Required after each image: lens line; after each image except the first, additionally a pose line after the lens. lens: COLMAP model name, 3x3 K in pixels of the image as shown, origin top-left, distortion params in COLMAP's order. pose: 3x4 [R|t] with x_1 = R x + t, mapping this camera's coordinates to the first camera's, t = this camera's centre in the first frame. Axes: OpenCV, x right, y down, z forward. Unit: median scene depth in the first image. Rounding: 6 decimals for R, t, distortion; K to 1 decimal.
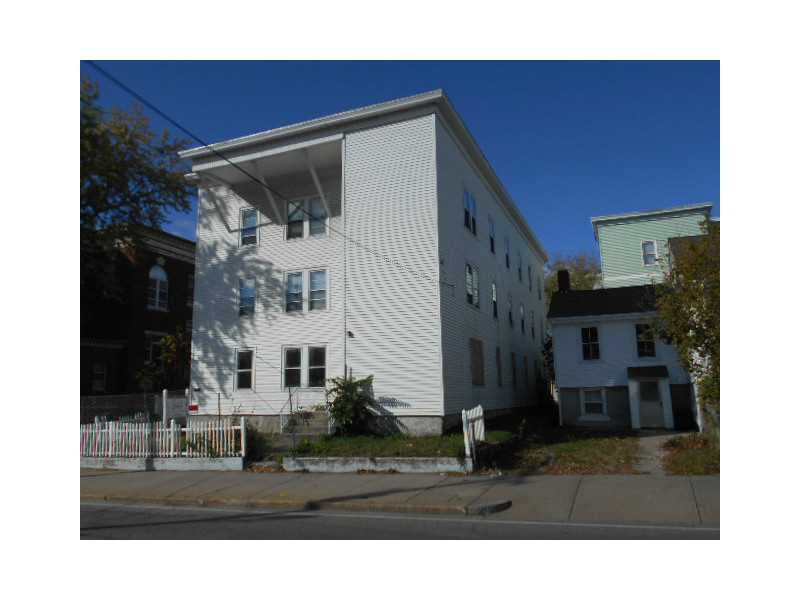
lens RADIAL K [[572.4, 0, 402.3], [0, 572.4, 302.9], [0, 0, 1]] dist [-0.028095, 0.006047]
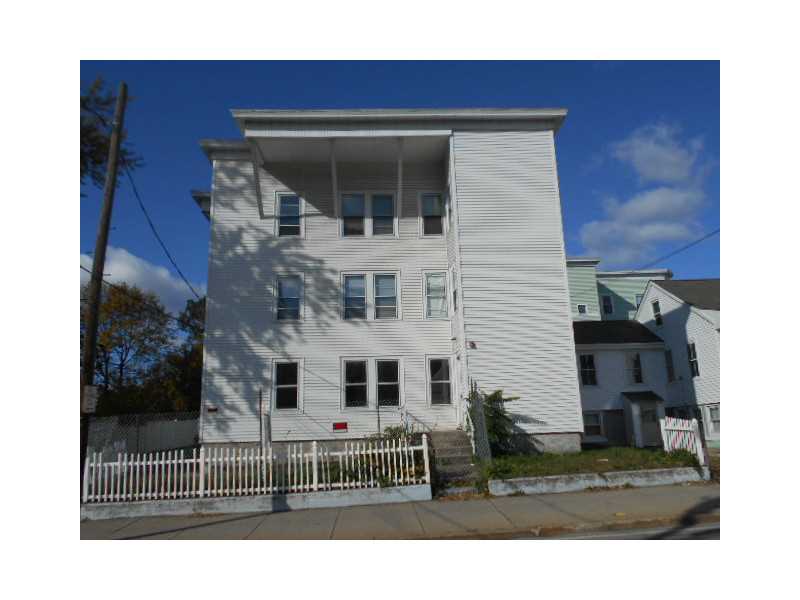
lens RADIAL K [[572.4, 0, 402.2], [0, 572.4, 302.1], [0, 0, 1]] dist [-0.028095, 0.006047]
pose [[0.900466, 0.087359, 0.426062, -0.504947], [-0.057023, 0.994877, -0.083472, 0.059462], [-0.431172, 0.050869, 0.900835, 0.192648]]
